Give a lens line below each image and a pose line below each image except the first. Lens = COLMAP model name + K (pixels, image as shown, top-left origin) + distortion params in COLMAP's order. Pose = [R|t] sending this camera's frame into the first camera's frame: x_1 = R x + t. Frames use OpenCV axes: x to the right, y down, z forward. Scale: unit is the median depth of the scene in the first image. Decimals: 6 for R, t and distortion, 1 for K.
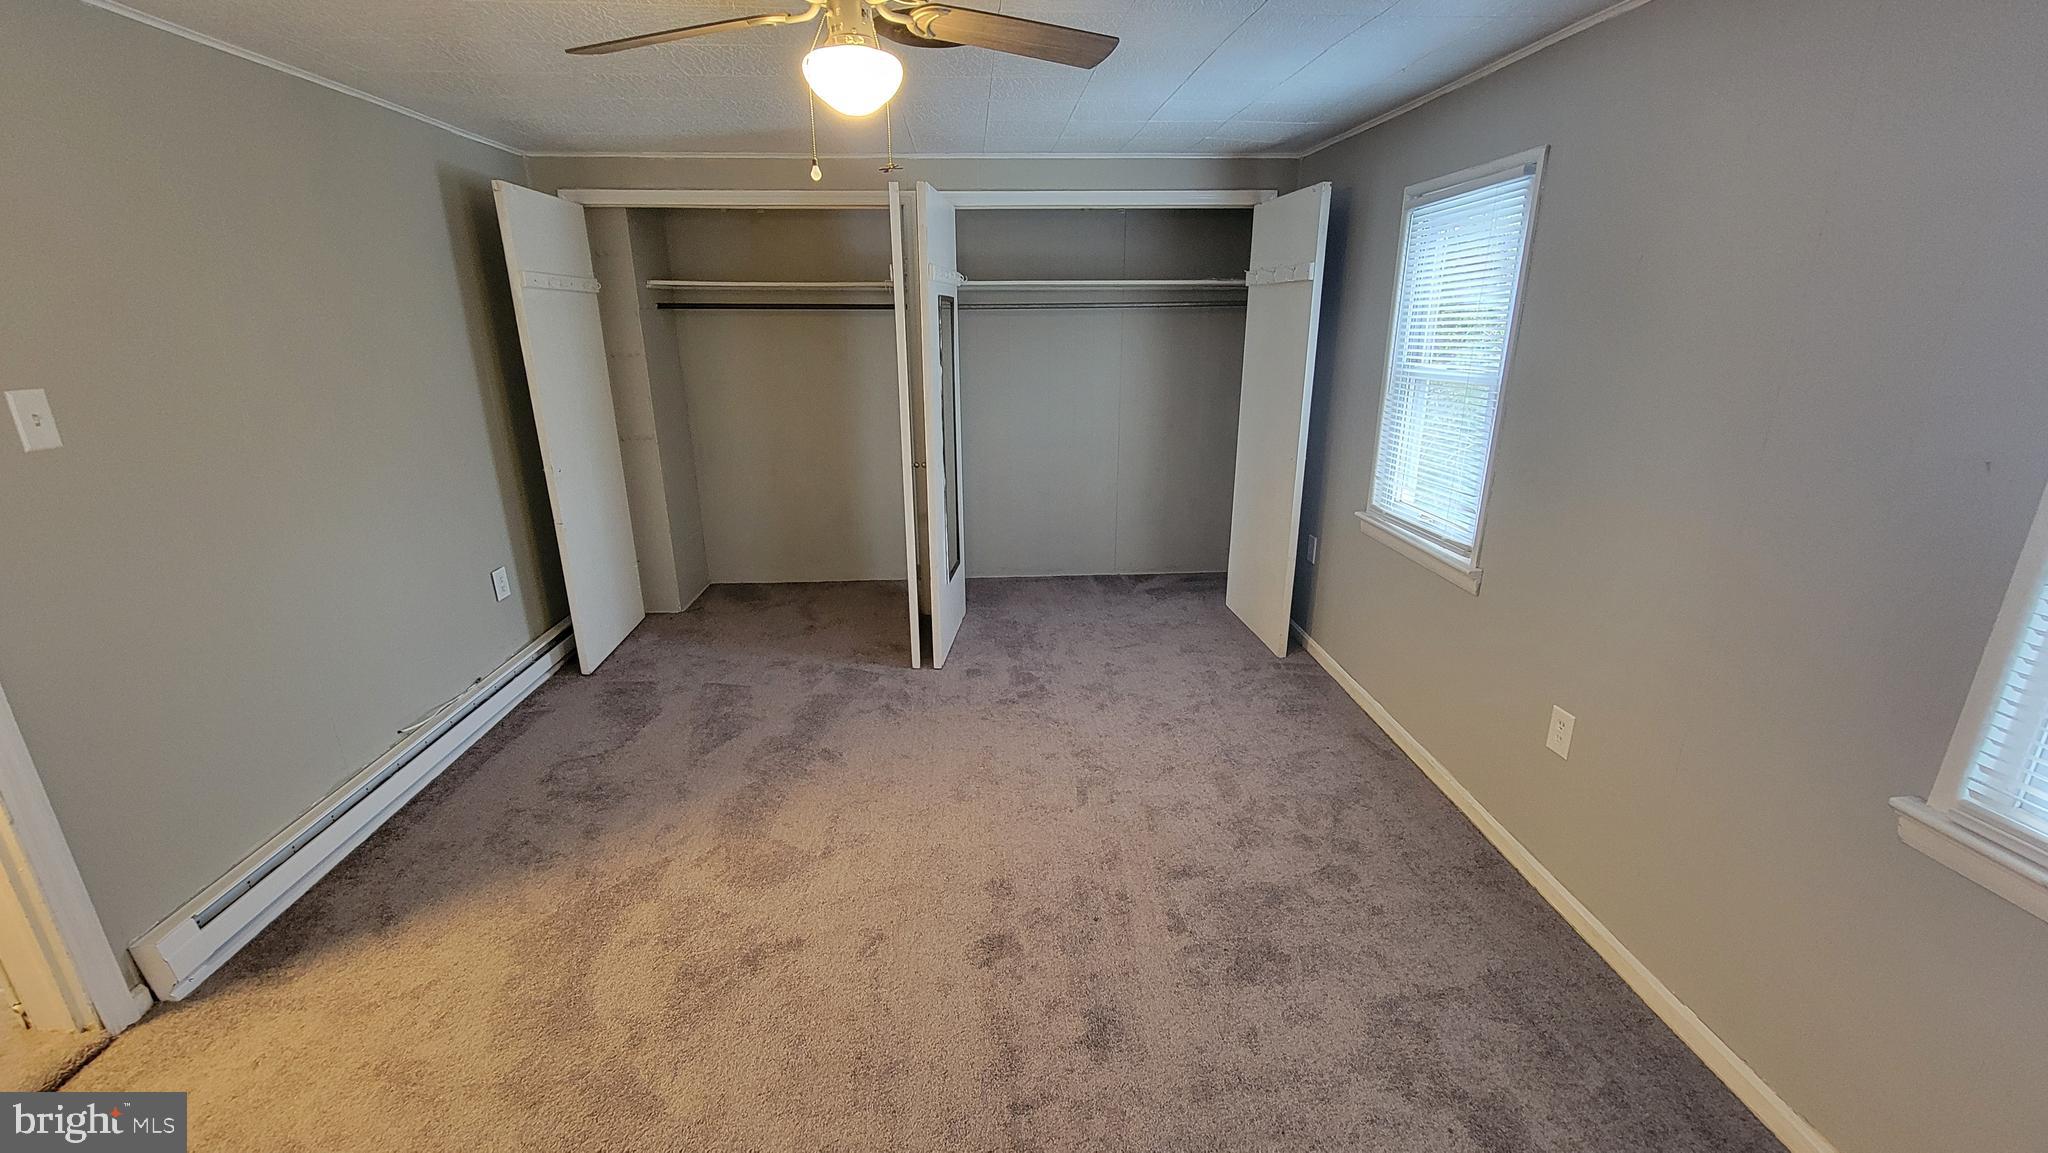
lens RADIAL K [[833.0, 0, 1025.3], [0, 833.0, 585.2], [0, 0, 1]] dist [-0.009944, 0.003793]
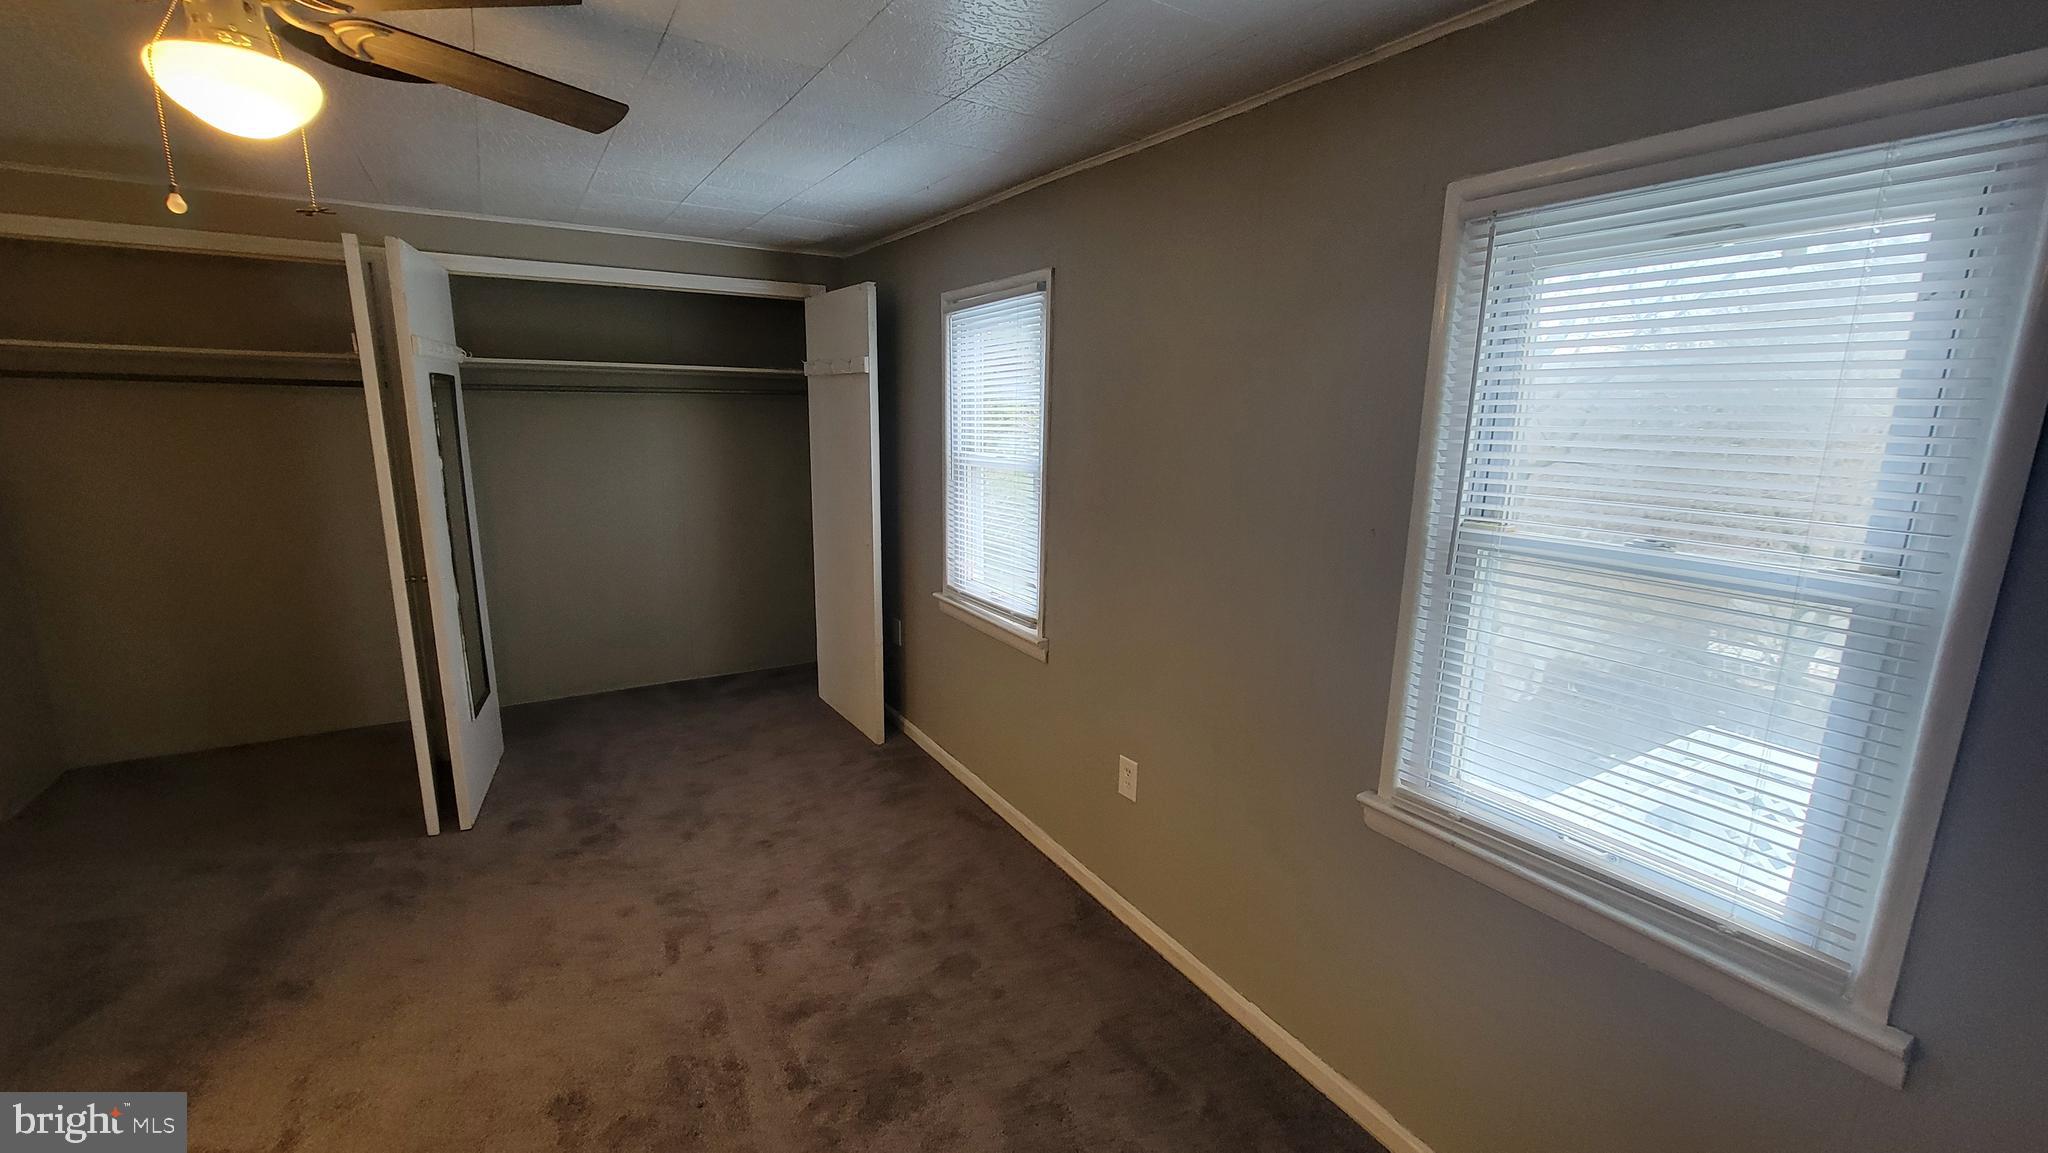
lens RADIAL K [[833.0, 0, 1025.3], [0, 833.0, 585.2], [0, 0, 1]] dist [-0.009944, 0.003793]
pose [[0.881363, -0.077582, 0.466026, 0.020070], [0.122436, 0.990232, -0.066705, -0.017693], [-0.456299, 0.115850, 0.882253, 0.040424]]
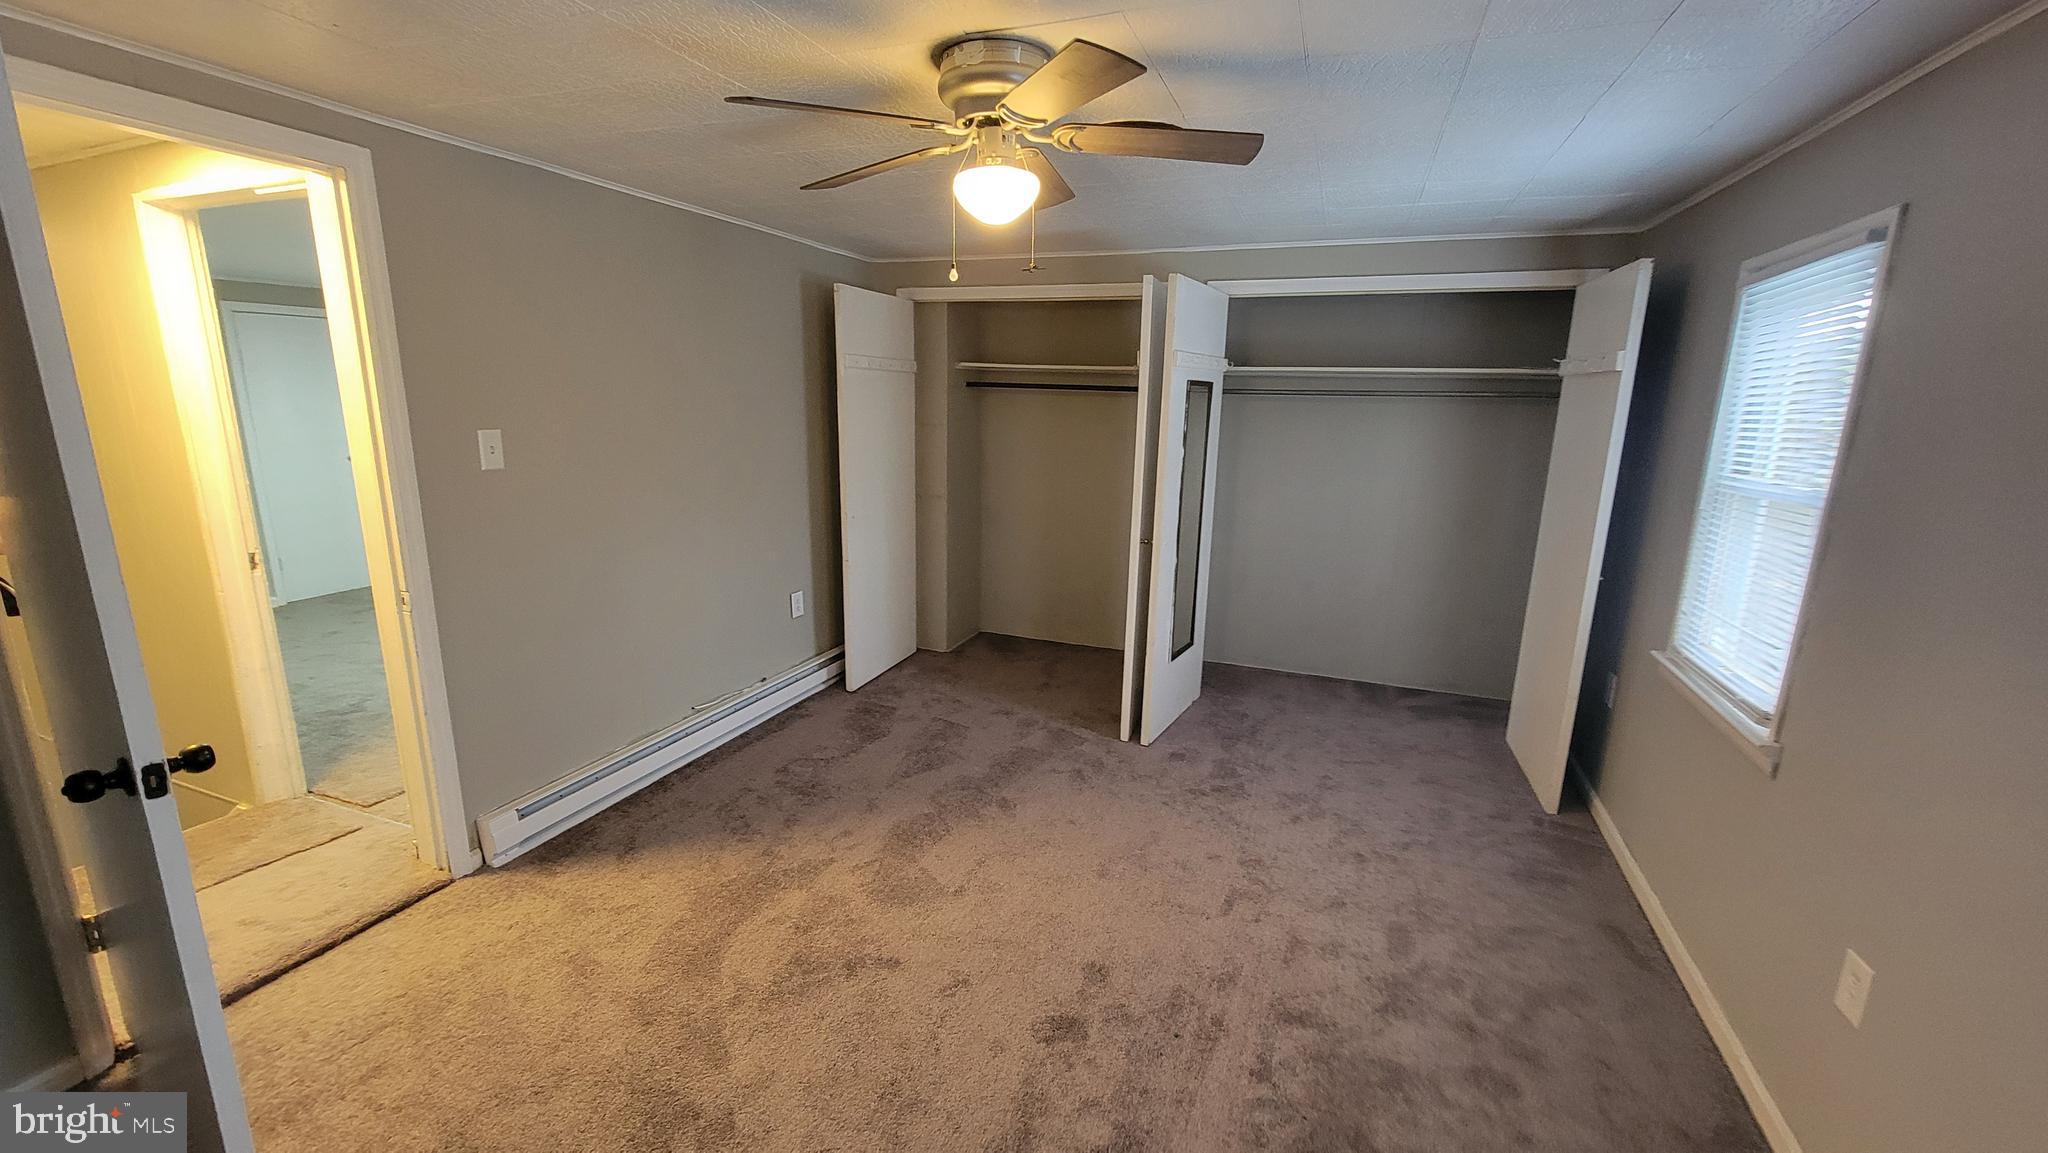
lens RADIAL K [[833.0, 0, 1025.3], [0, 833.0, 585.2], [0, 0, 1]] dist [-0.009944, 0.003793]
pose [[0.907342, 0.117696, -0.403582, 0.196794], [-0.153811, 0.986388, -0.058143, -0.011968], [0.391245, 0.114831, 0.913094, 0.021619]]
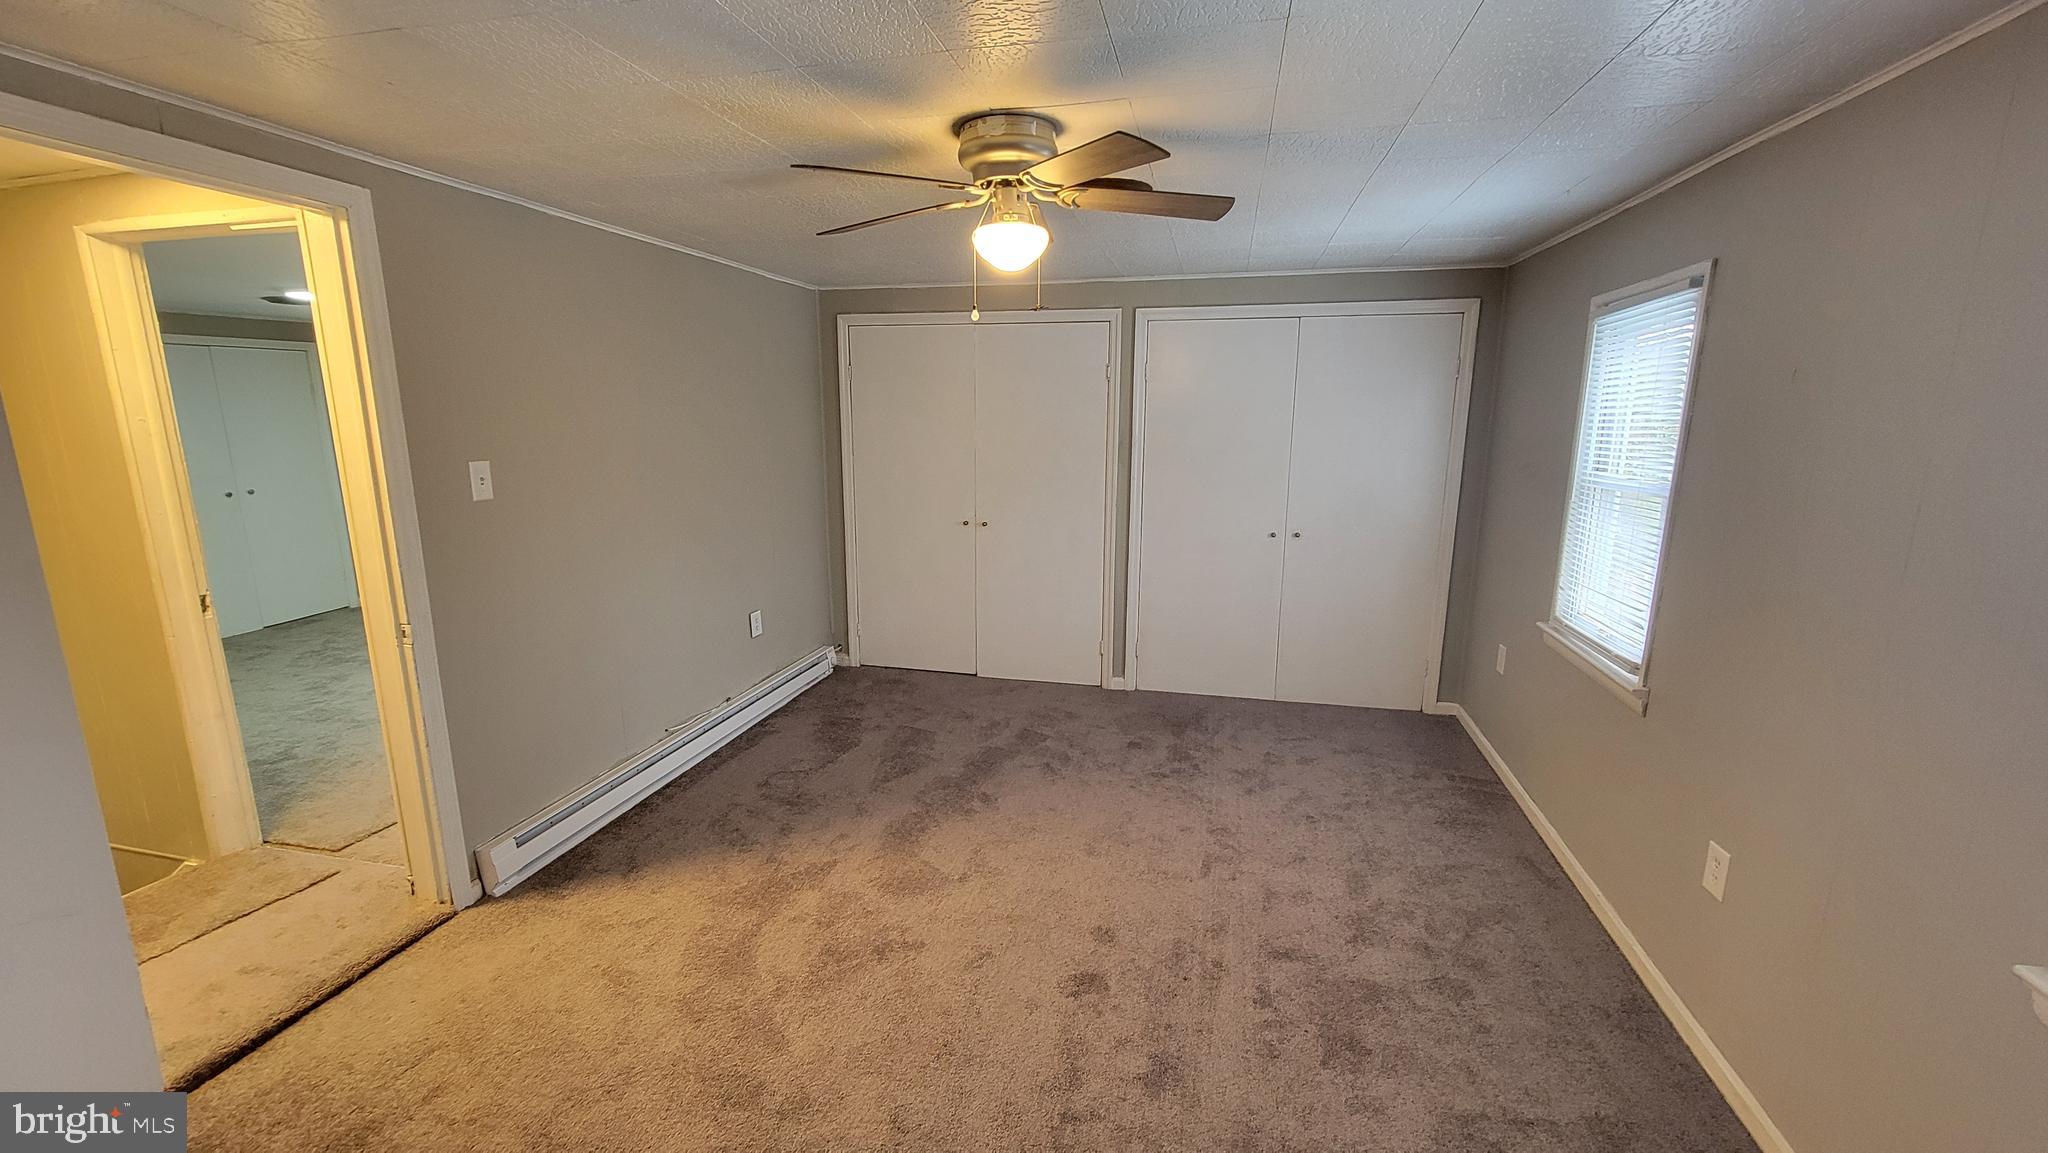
lens RADIAL K [[833.0, 0, 1025.3], [0, 833.0, 585.2], [0, 0, 1]] dist [-0.009944, 0.003793]
pose [[0.956001, 0.068974, -0.285141, 0.124942], [-0.098867, 0.990858, -0.091793, 0.019208], [0.276202, 0.115945, 0.954080, -0.095730]]
